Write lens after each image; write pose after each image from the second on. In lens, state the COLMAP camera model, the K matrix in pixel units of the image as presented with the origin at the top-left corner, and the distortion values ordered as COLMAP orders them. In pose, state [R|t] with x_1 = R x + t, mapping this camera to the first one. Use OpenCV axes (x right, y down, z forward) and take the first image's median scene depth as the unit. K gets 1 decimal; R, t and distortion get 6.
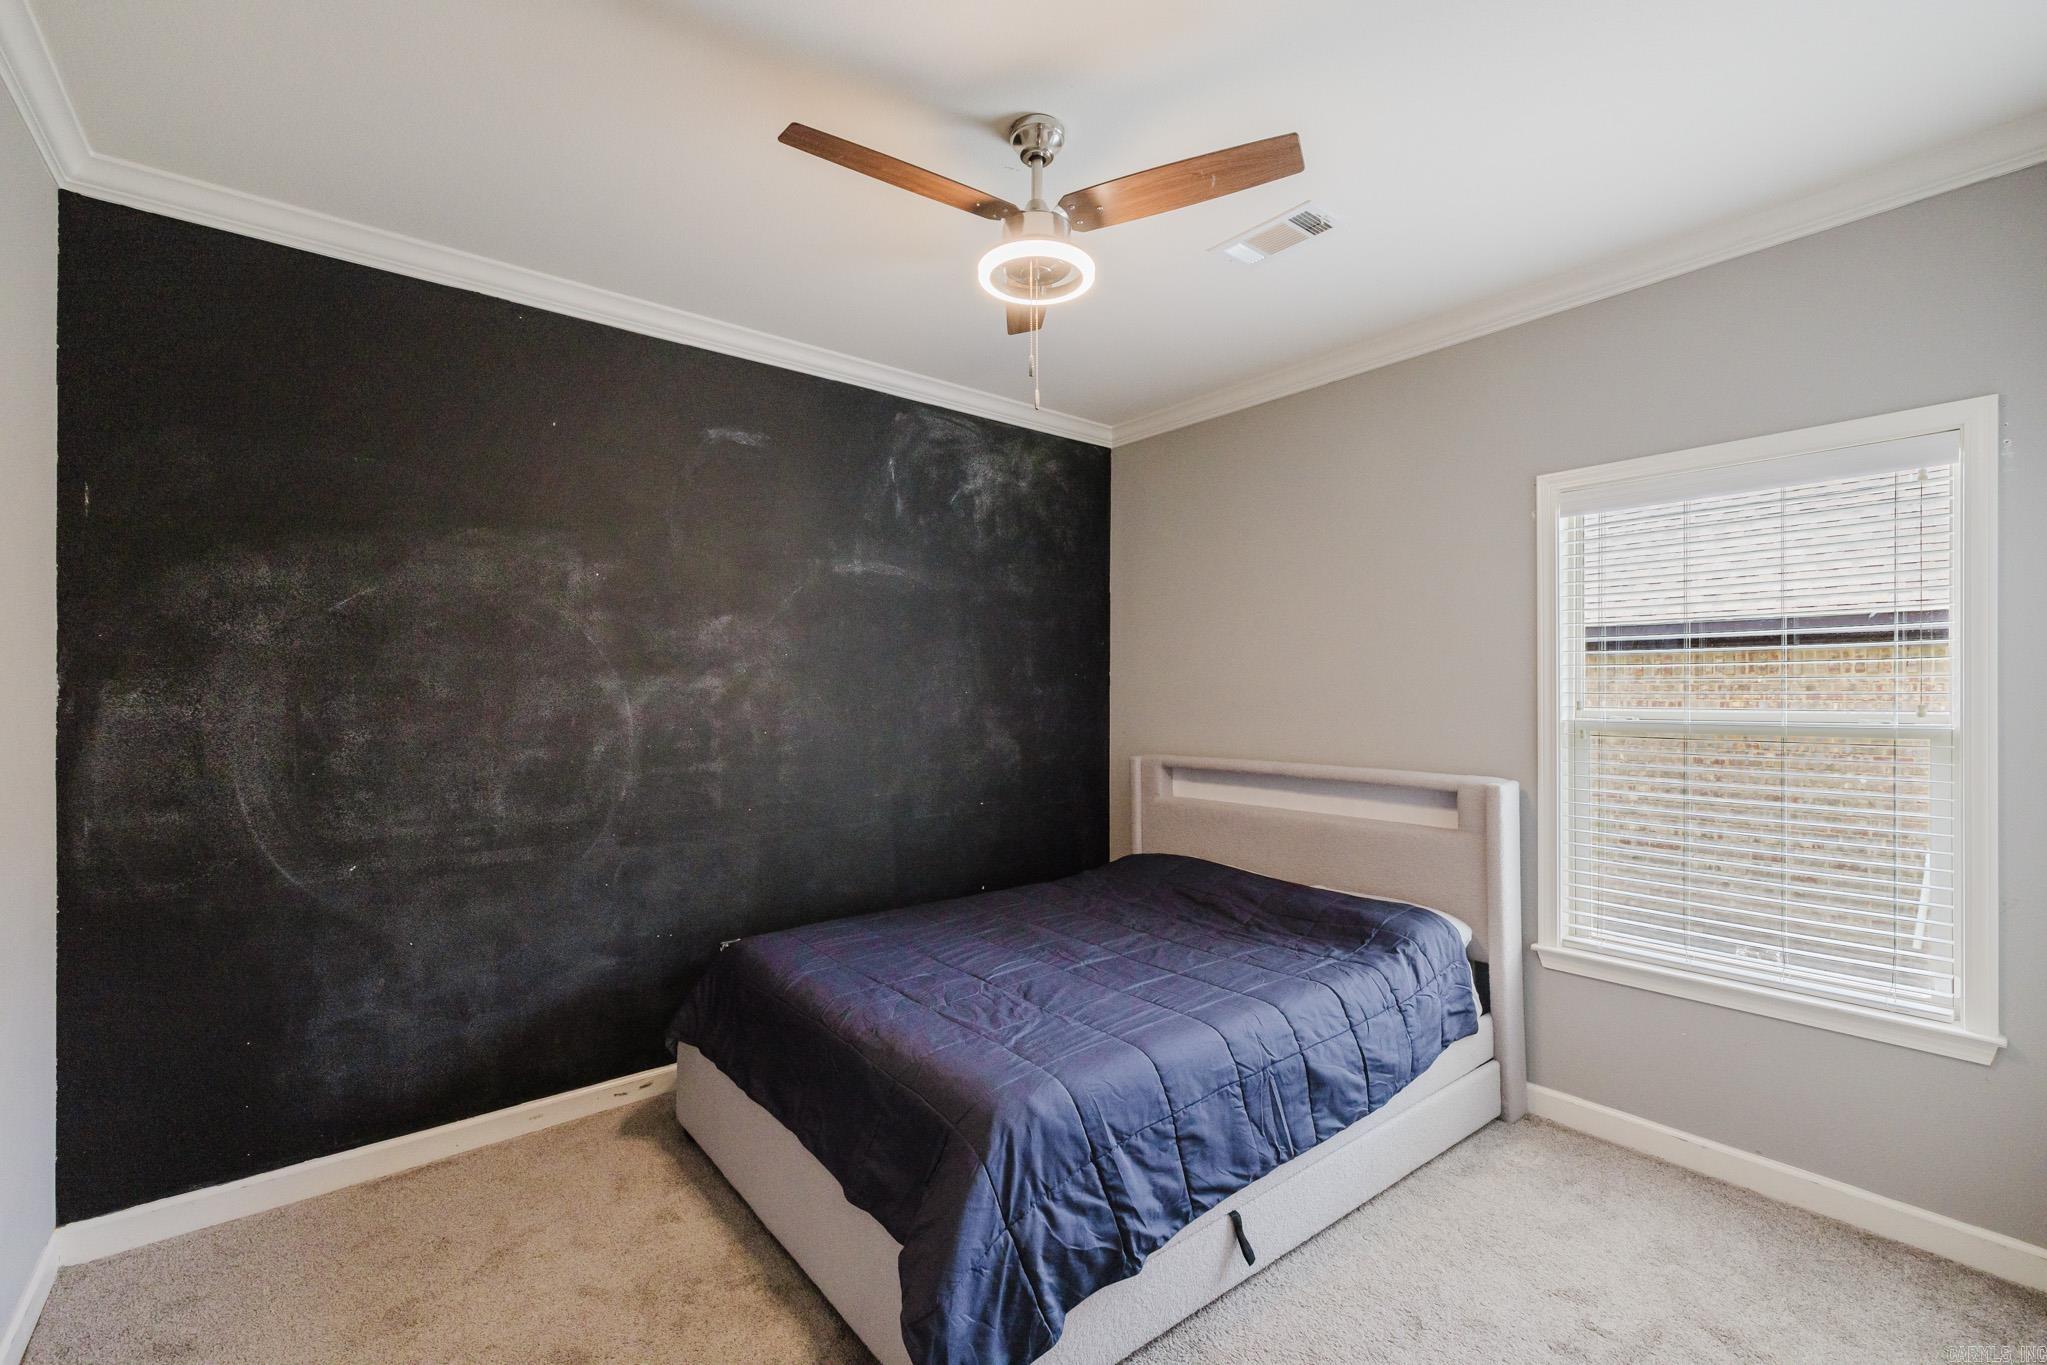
lens RADIAL K [[866.8, 0, 1025.1], [0, 866.8, 681.9], [0, 0, 1]] dist [0.003391, 0.000400]
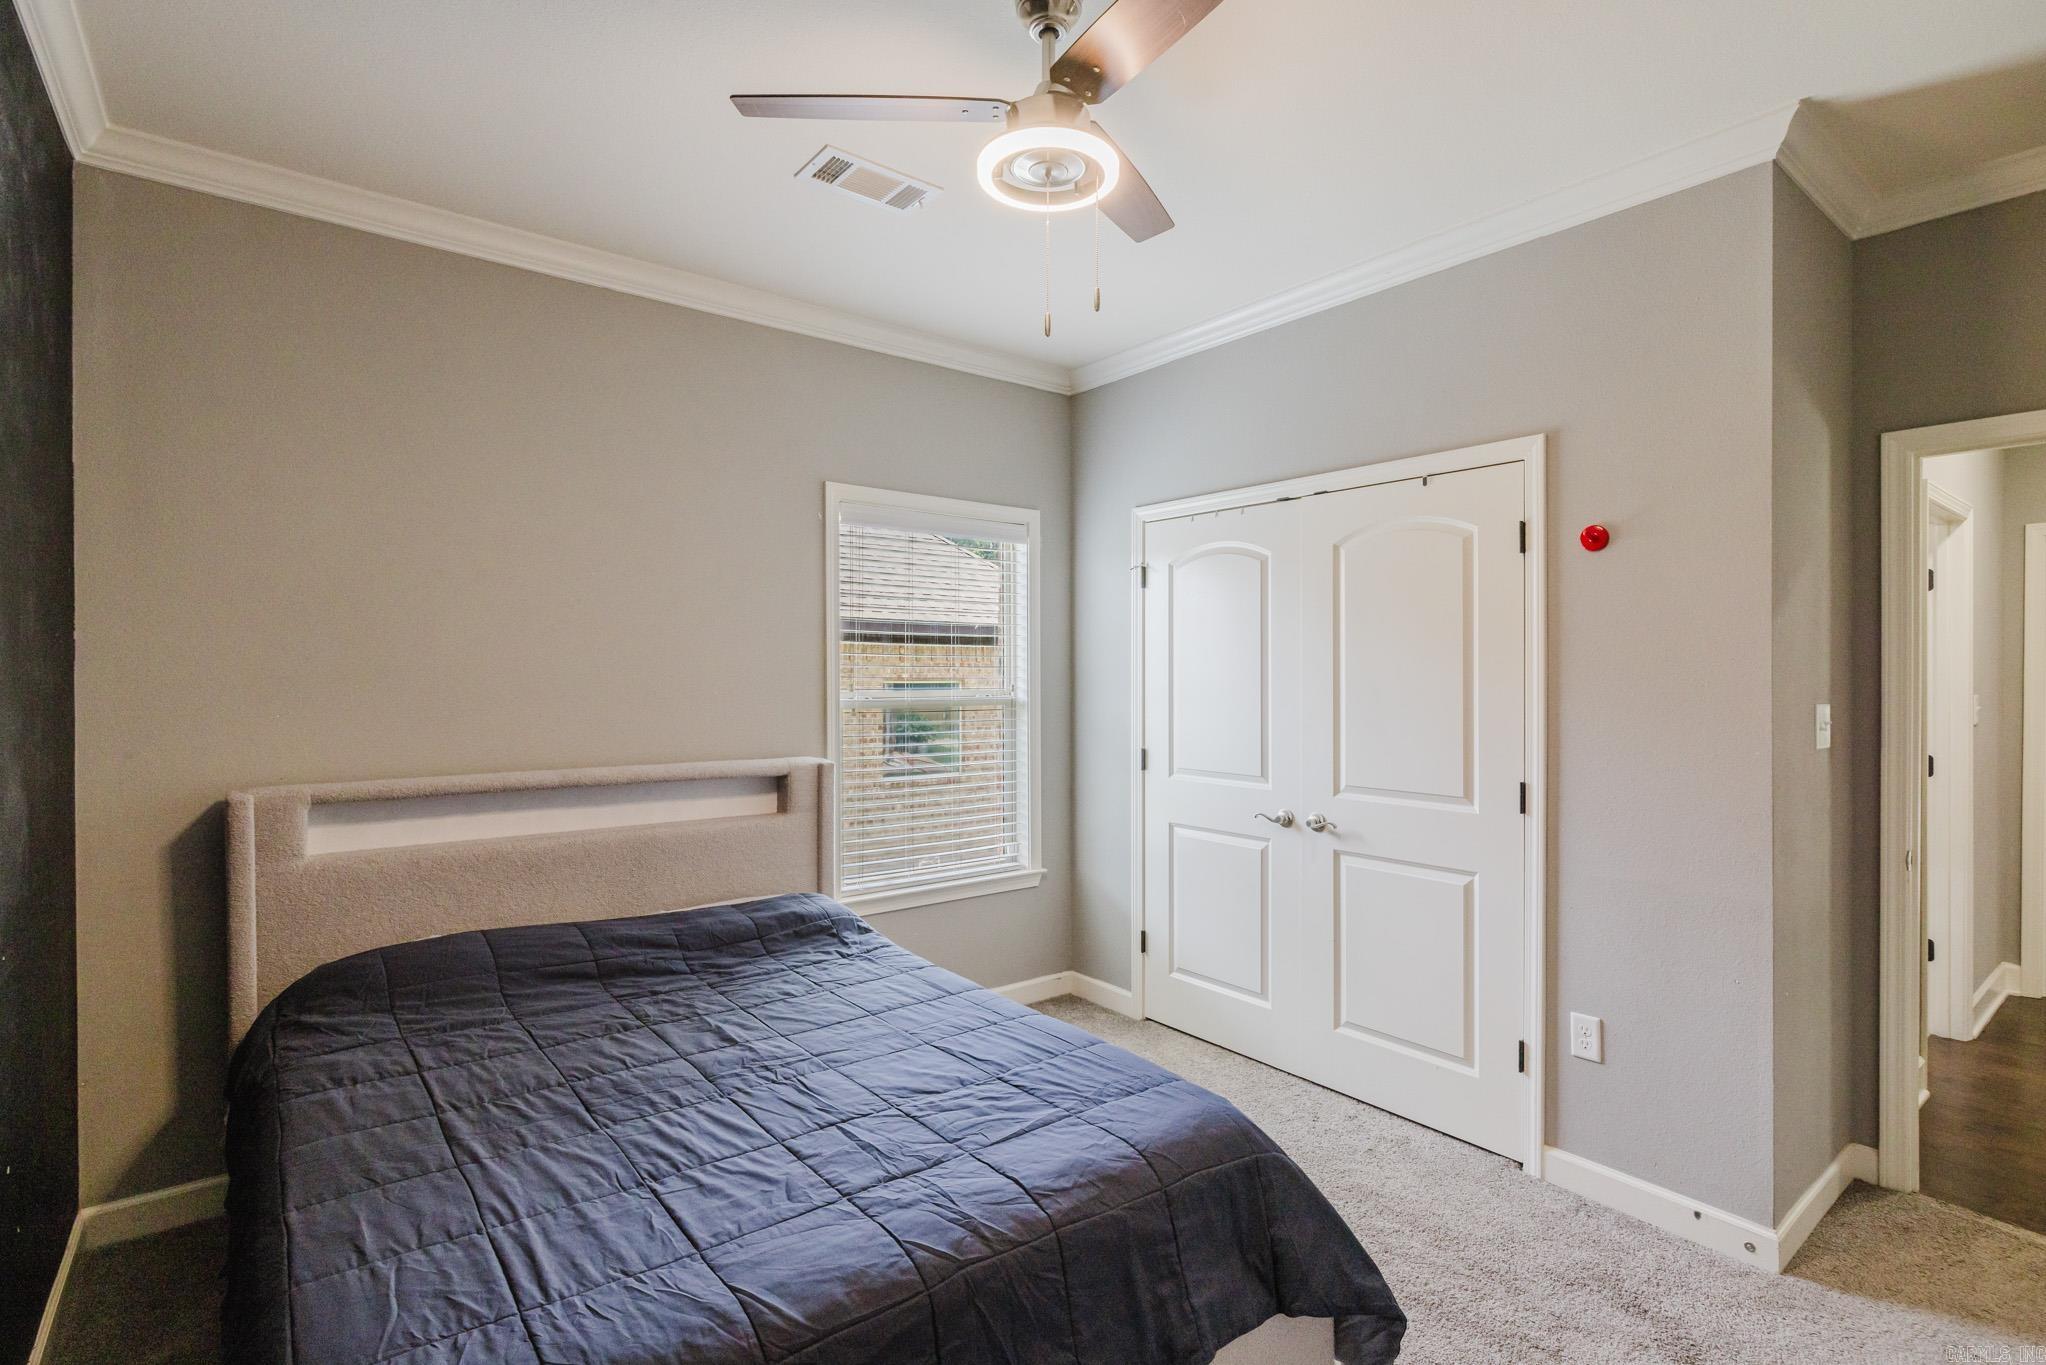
lens RADIAL K [[973.8, 0, 1030.2], [0, 973.8, 682.0], [0, 0, 1]] dist [-0.006212, 0.000415]
pose [[0.013346, -0.003678, 0.999904, -0.659876], [-0.016533, 0.999856, 0.003898, 0.010594], [-0.999774, -0.016584, 0.013283, 0.738418]]
